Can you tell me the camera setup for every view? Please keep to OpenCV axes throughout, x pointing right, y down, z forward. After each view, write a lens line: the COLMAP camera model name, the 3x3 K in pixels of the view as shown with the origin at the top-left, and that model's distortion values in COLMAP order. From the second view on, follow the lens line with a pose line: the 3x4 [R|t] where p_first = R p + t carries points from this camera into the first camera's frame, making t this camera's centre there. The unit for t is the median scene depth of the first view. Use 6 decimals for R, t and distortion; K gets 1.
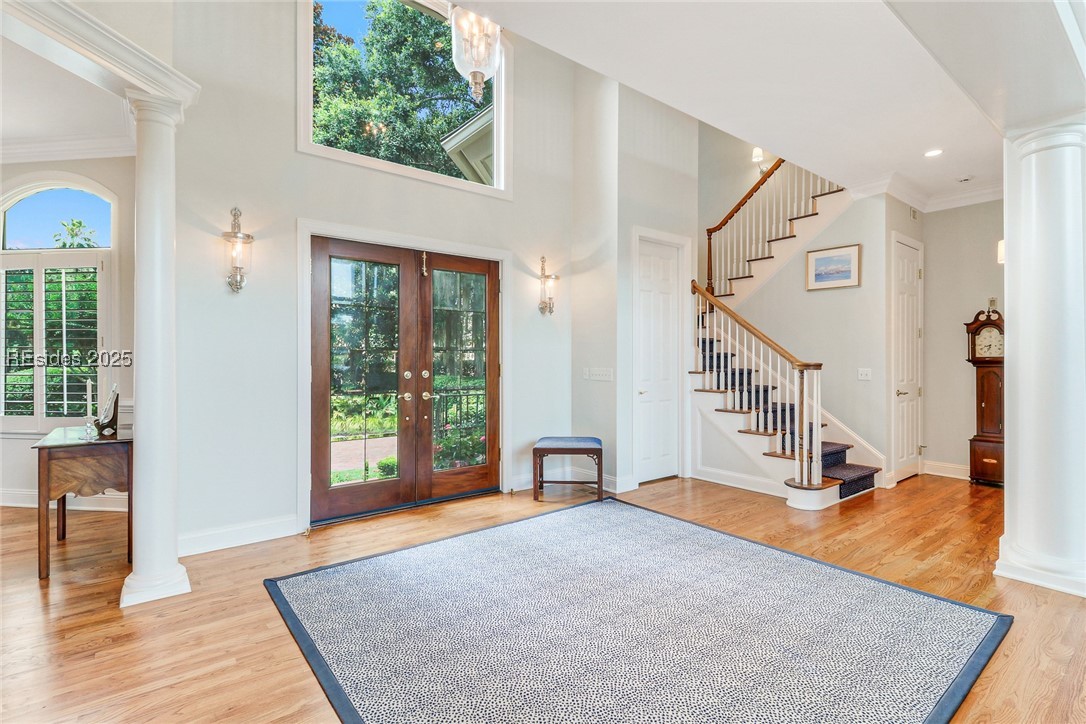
lens RADIAL K [[506.3, 0, 550.2], [0, 506.3, 360.6], [0, 0, 1]] dist [0.019680, -0.013209]
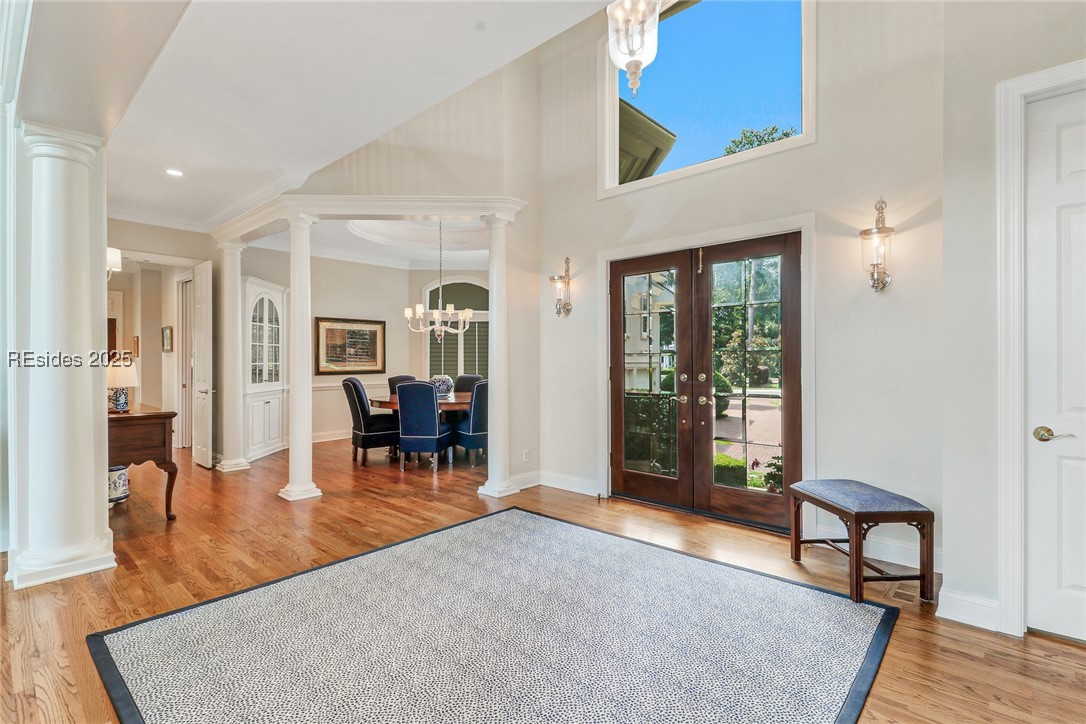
lens RADIAL K [[506.3, 0, 550.2], [0, 506.3, 360.6], [0, 0, 1]] dist [0.019680, -0.013209]
pose [[0.174386, -0.001268, -0.984677, 0.668271], [-0.000374, 0.999999, -0.001354, -0.003275], [0.984677, 0.000604, 0.174386, 0.583371]]
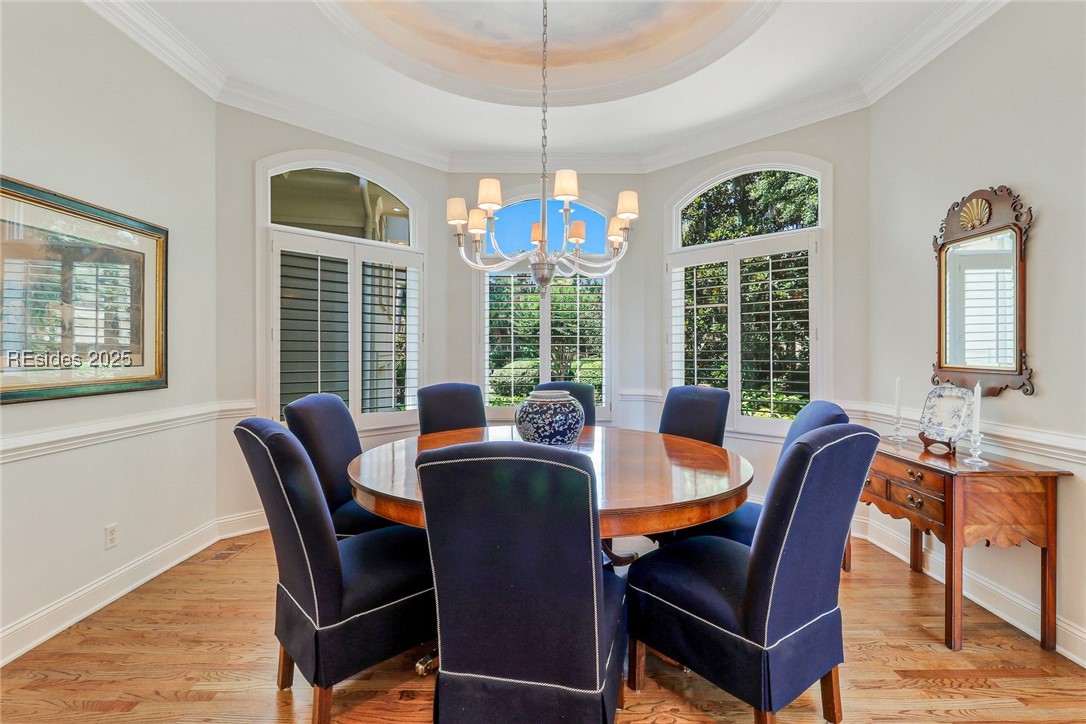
lens RADIAL K [[506.3, 0, 550.2], [0, 506.3, 360.6], [0, 0, 1]] dist [0.019680, -0.013209]
pose [[0.795510, 0.008869, -0.605876, -0.711680], [-0.000846, 0.999908, 0.013526, -0.000175], [0.605940, -0.010248, 0.795444, 0.026888]]
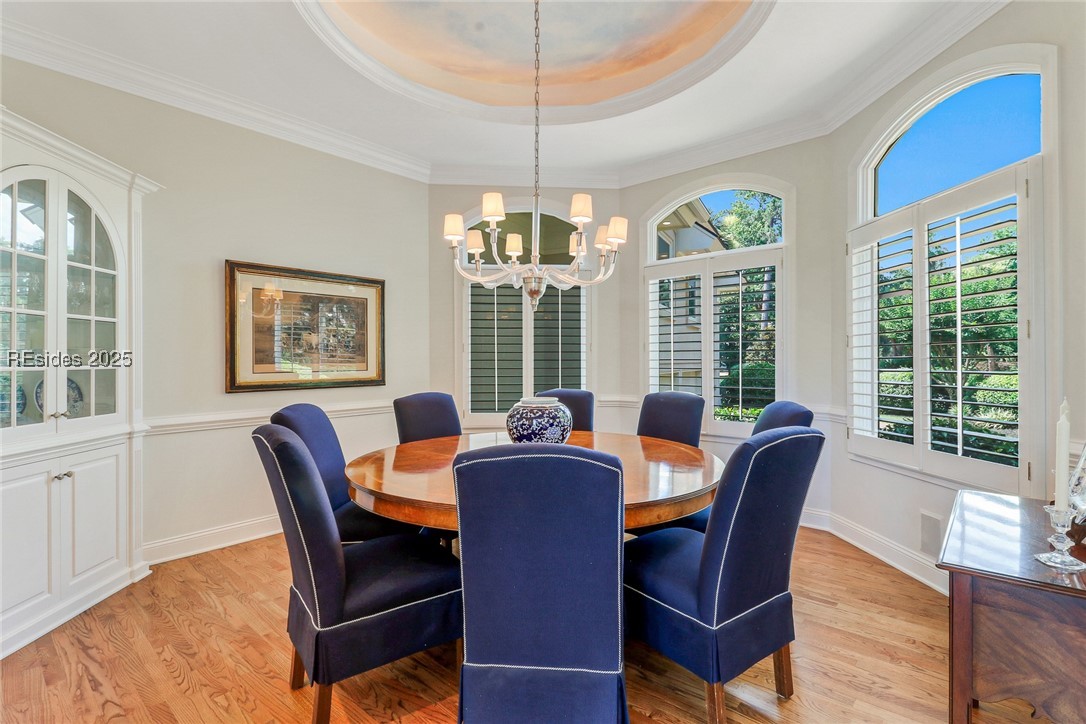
lens RADIAL K [[506.3, 0, 550.2], [0, 506.3, 360.6], [0, 0, 1]] dist [0.019680, -0.013209]
pose [[0.184587, -0.001031, -0.982816, -0.455344], [0.000694, 0.999999, -0.000919, -0.002778], [0.982816, -0.000512, 0.184587, 0.415888]]
